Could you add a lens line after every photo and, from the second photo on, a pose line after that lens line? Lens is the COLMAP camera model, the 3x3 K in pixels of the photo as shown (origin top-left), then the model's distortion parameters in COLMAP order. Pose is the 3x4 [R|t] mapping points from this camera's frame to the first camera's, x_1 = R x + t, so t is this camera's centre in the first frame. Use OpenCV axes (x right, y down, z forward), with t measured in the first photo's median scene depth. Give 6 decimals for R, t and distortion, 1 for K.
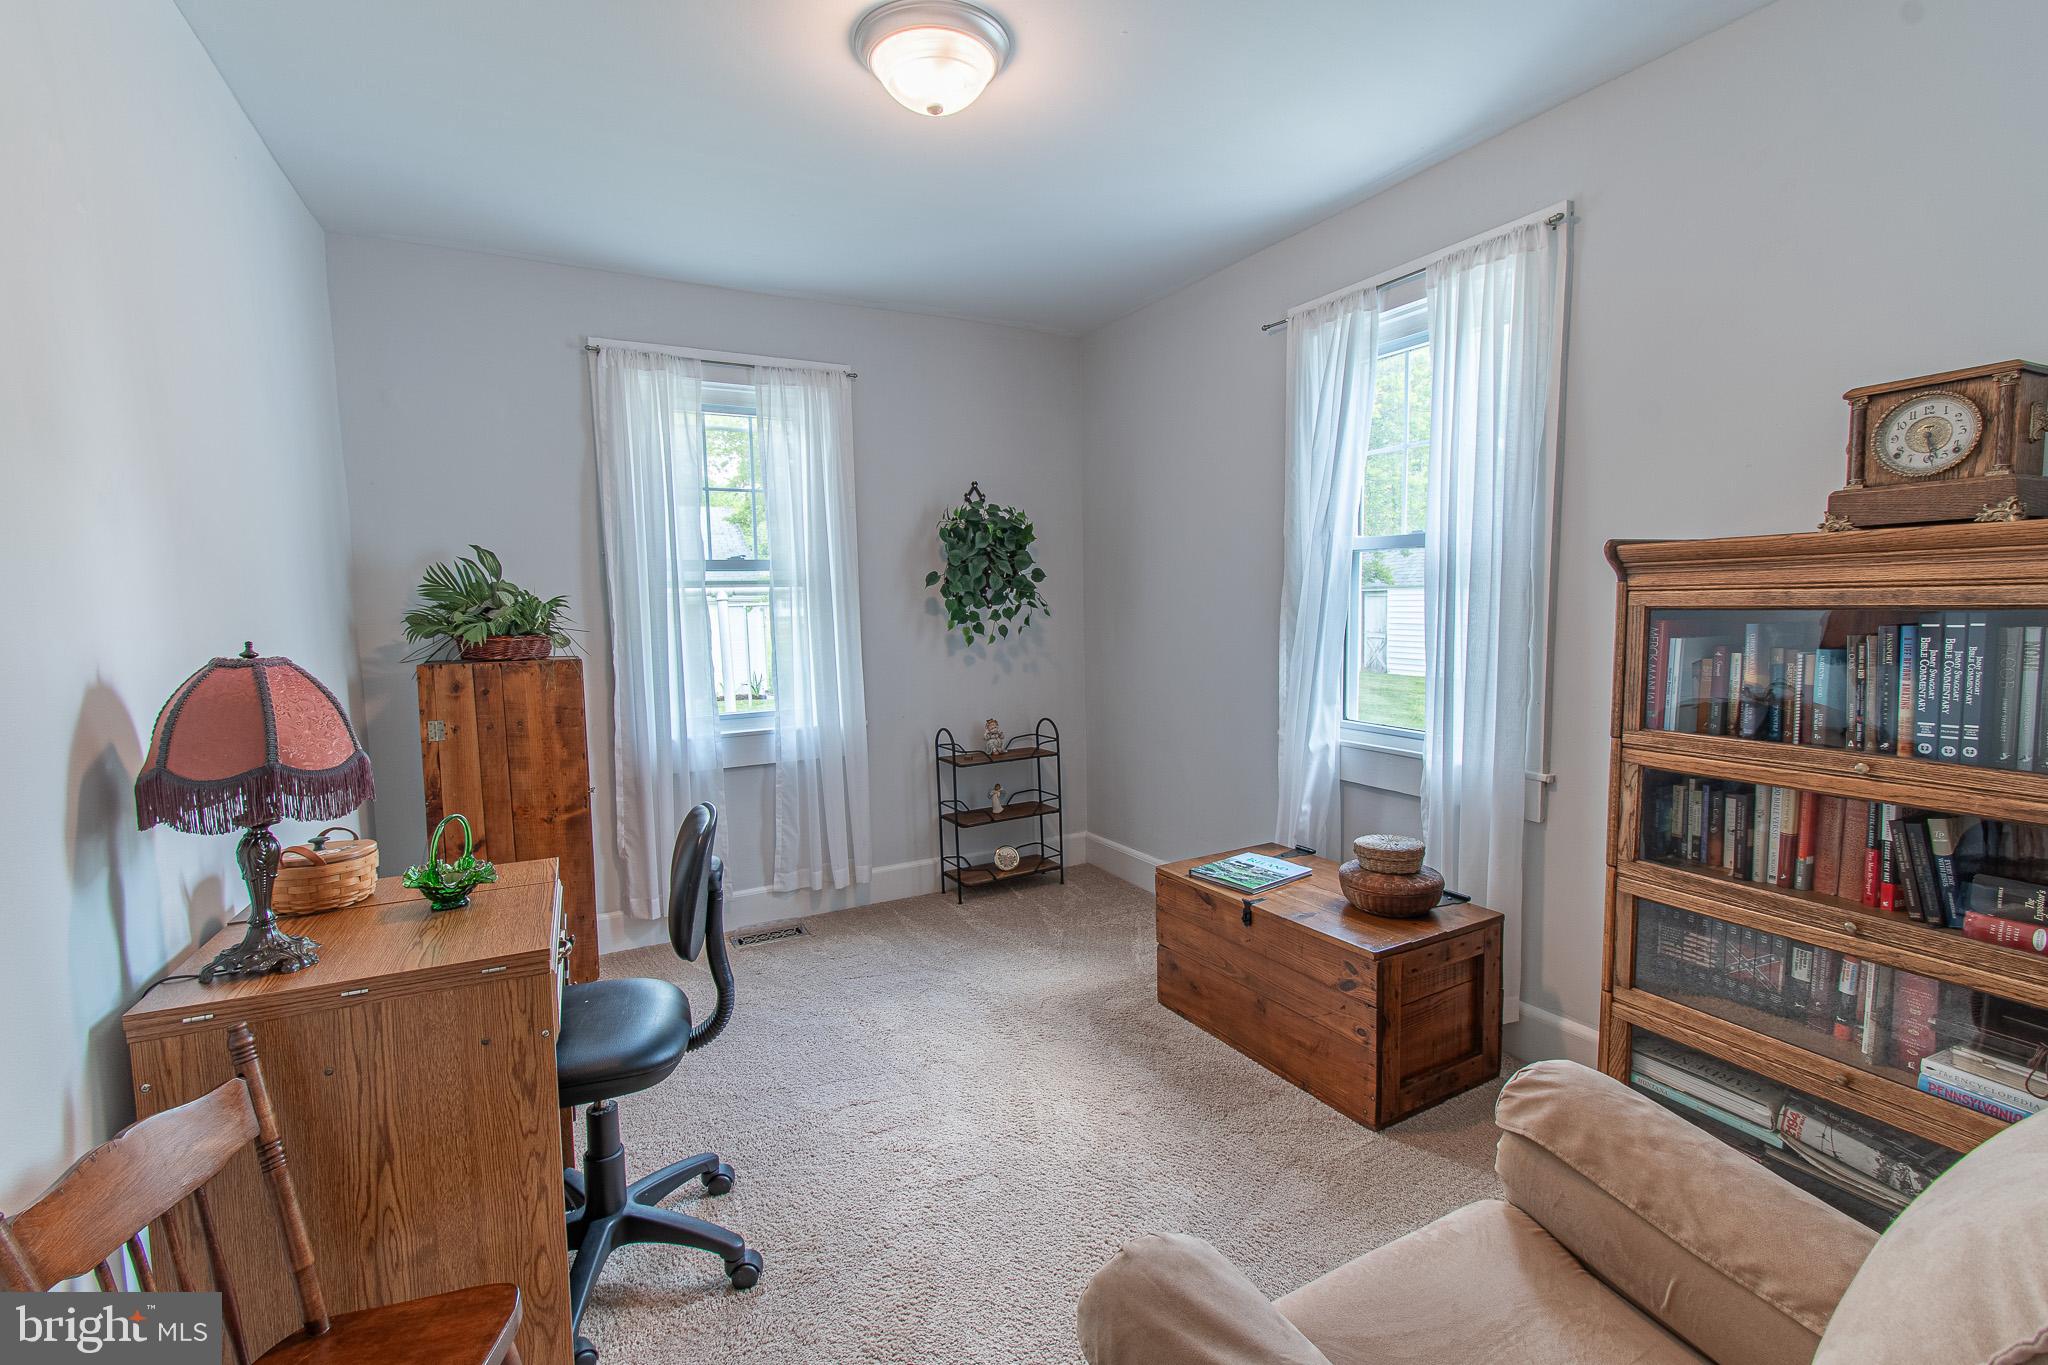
lens RADIAL K [[901.9, 0, 1016.8], [0, 901.9, 693.8], [0, 0, 1]] dist [0.002234, -0.001104]
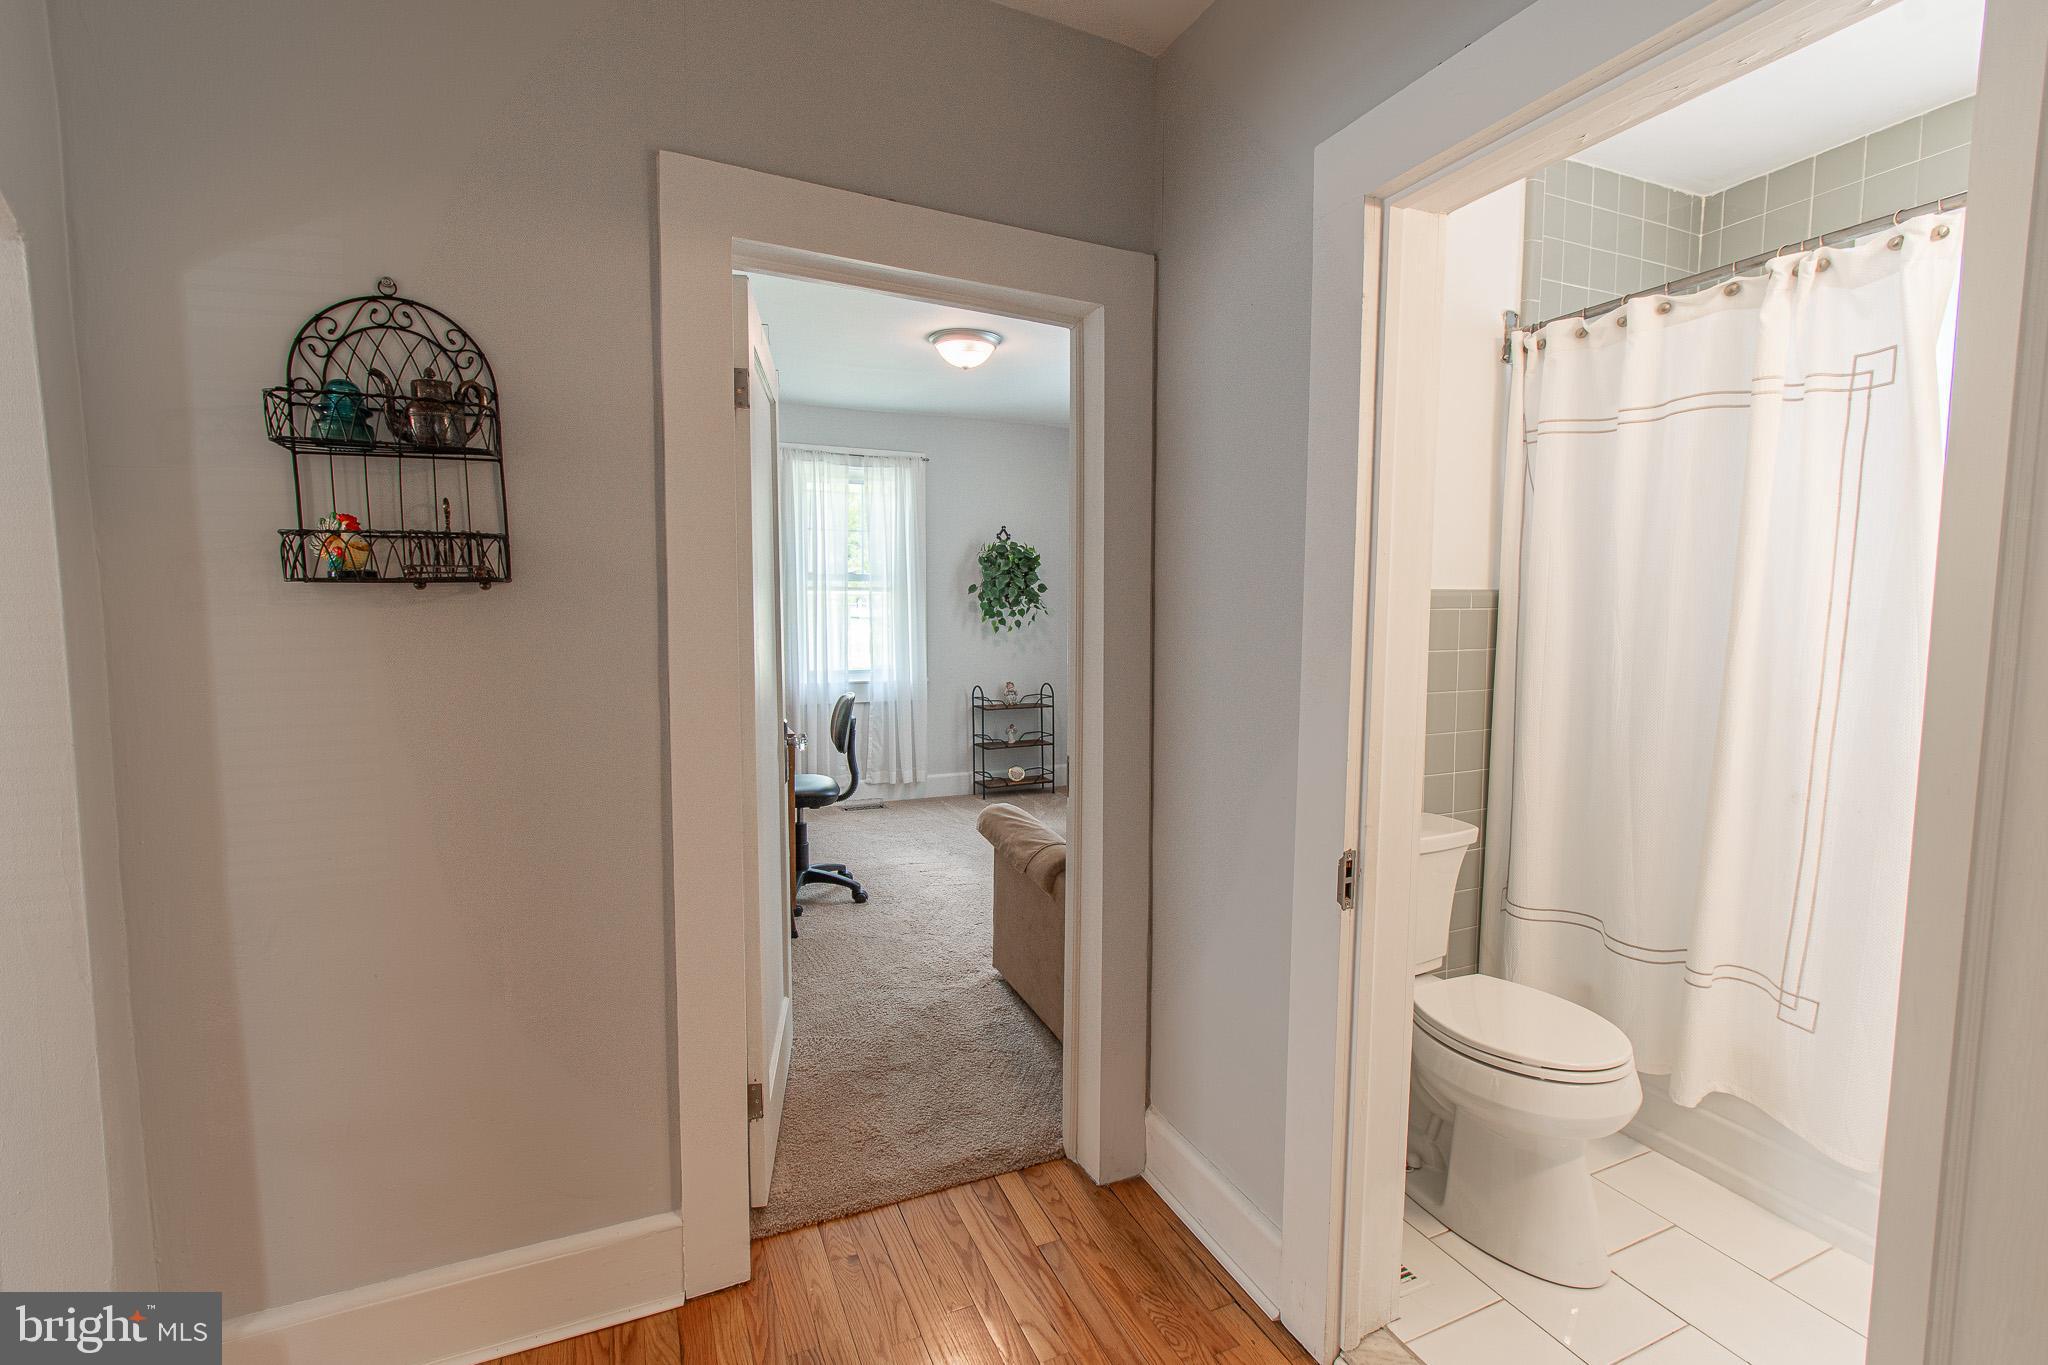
lens RADIAL K [[901.9, 0, 1028.7], [0, 901.9, 685.6], [0, 0, 1]] dist [0.002234, -0.001104]
pose [[0.997435, 0.031268, -0.064383, 0.105029], [-0.032178, 0.999396, -0.013154, 0.054688], [0.063933, 0.015192, 0.997839, -0.526390]]
